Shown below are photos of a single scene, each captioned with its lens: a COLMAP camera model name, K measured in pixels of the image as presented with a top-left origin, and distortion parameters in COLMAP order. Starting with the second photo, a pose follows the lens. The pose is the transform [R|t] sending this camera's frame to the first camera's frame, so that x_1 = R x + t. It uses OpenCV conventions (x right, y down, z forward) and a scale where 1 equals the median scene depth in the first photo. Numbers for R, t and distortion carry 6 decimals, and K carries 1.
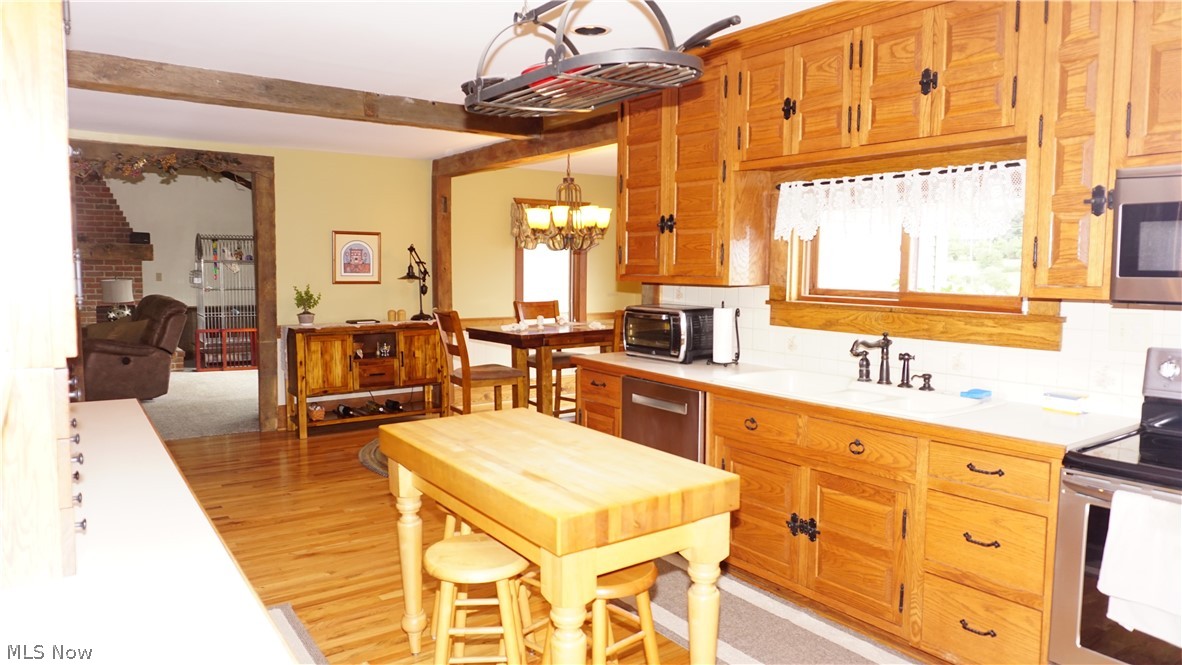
lens RADIAL K [[773.4, 0, 589.7], [0, 773.4, 328.2], [0, 0, 1]] dist [-0.001543, 0.001669]
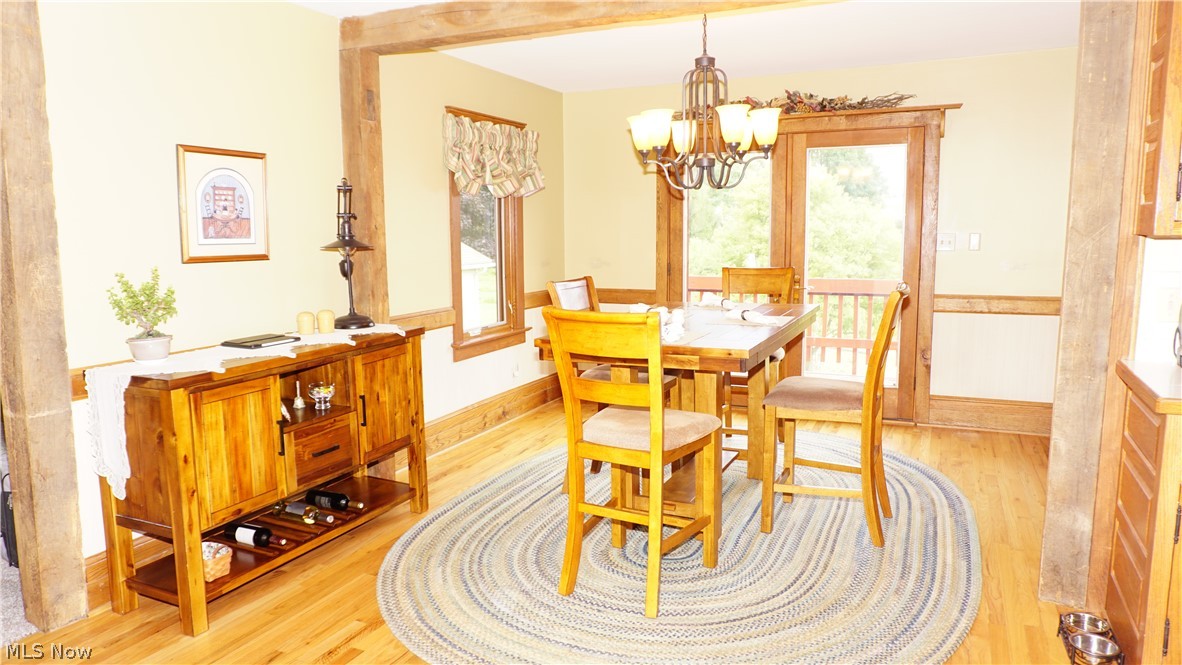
lens RADIAL K [[773.4, 0, 589.2], [0, 773.4, 330.3], [0, 0, 1]] dist [-0.001543, 0.001669]
pose [[0.871835, -0.076704, 0.483756, -0.361524], [0.051611, 0.996550, 0.064996, -0.037145], [-0.487072, -0.031699, 0.872786, 0.511168]]
